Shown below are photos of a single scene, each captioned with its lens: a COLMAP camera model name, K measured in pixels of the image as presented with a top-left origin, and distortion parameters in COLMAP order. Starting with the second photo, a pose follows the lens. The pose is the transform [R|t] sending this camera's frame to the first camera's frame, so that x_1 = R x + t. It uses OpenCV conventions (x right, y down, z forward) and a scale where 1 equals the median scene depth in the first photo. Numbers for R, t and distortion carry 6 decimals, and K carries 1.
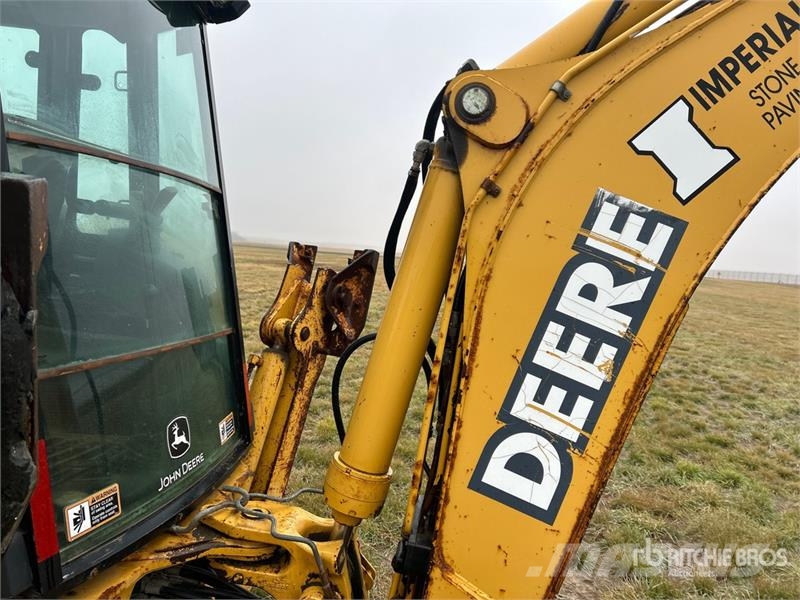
lens RADIAL K [[602.7, 0, 400.8], [0, 602.7, 311.3], [0, 0, 1]] dist [0.052610, -0.039906]
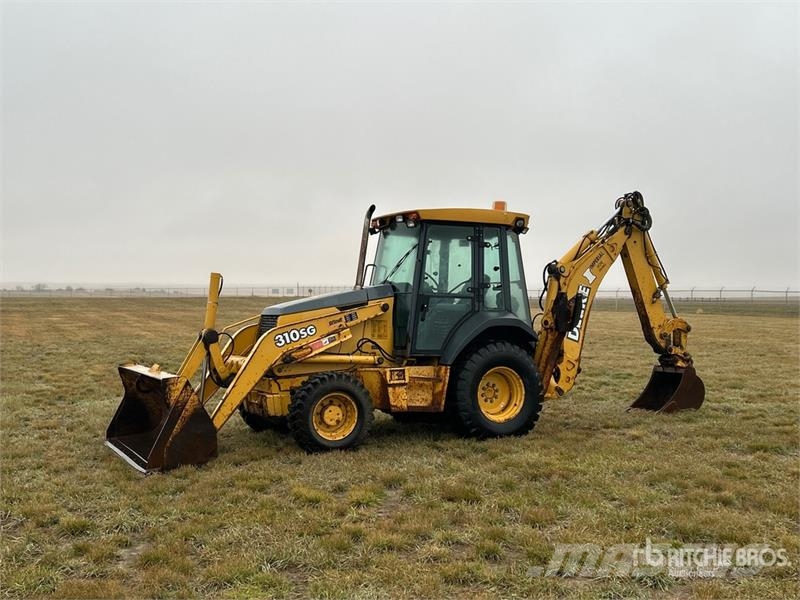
lens RADIAL K [[921.5, 0, 385.8], [0, 921.5, 300.4], [0, 0, 1]] dist [0.132698, -0.015169]
pose [[0.819705, -0.075254, 0.567821, -6.077944], [0.107056, 0.993991, -0.022811, -0.034591], [-0.562692, 0.079487, 0.822836, -5.095733]]
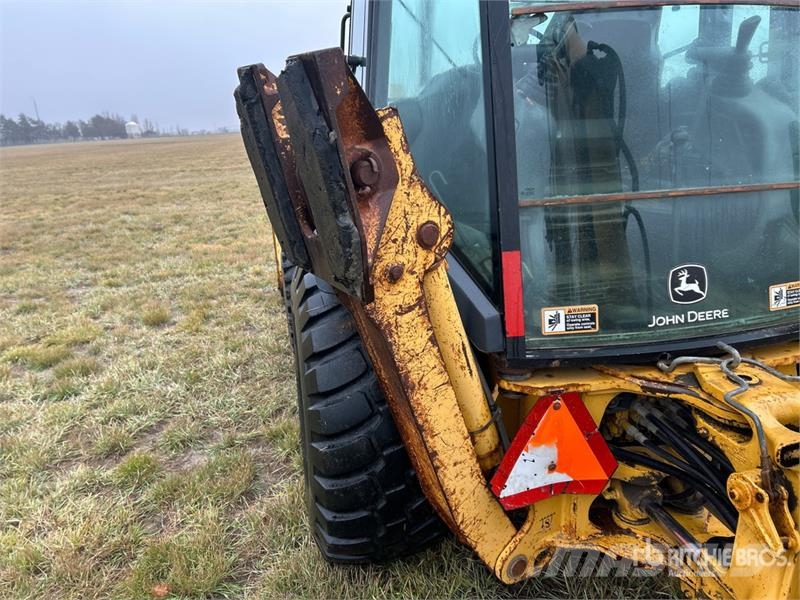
lens RADIAL K [[598.4, 0, 404.6], [0, 598.4, 305.2], [0, 0, 1]] dist [0.044178, -0.052137]
pose [[0.337895, 0.176444, -0.924497, 0.467850], [-0.009319, 0.982849, 0.184175, 0.071541], [0.941138, -0.053616, 0.333744, 0.260773]]
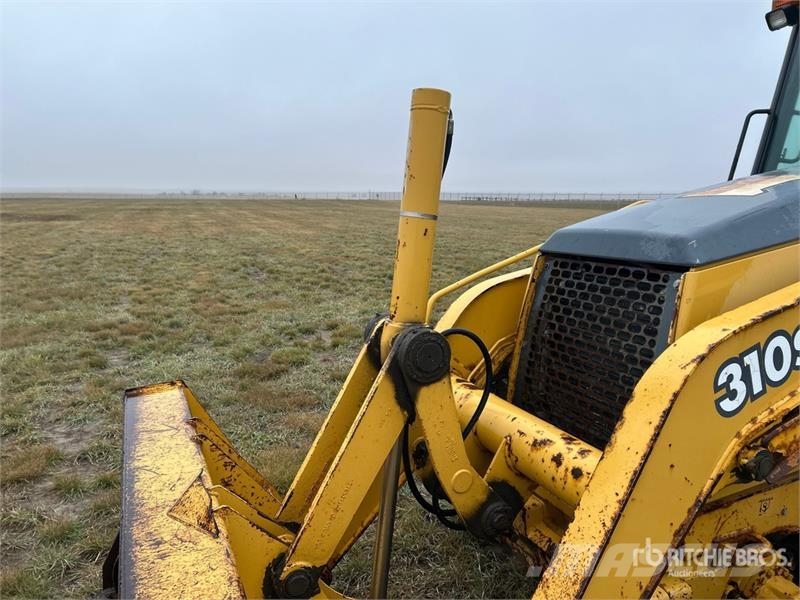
lens RADIAL K [[598.4, 0, 404.6], [0, 598.4, 305.2], [0, 0, 1]] dist [0.044178, -0.052137]
pose [[0.836230, -0.162804, 0.523655, -3.788561], [0.102342, 0.984469, 0.142641, -0.319852], [-0.538745, -0.065689, 0.839904, 0.541746]]
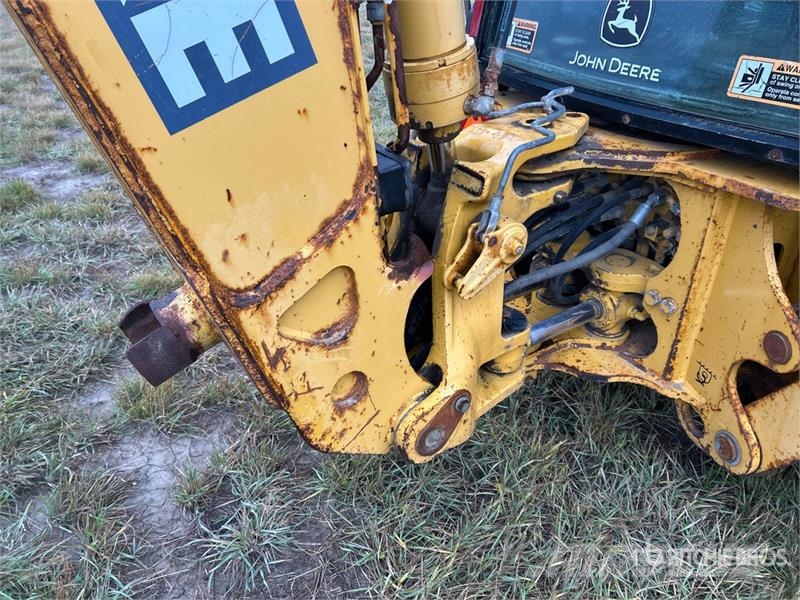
lens RADIAL K [[609.3, 0, 392.3], [0, 609.3, 299.4], [0, 0, 1]] dist [0.051447, -0.058502]
pose [[-0.778574, 0.271906, -0.565588, 0.467860], [-0.095990, 0.839055, 0.535512, 0.133000], [0.620168, 0.471226, -0.627166, 1.709653]]
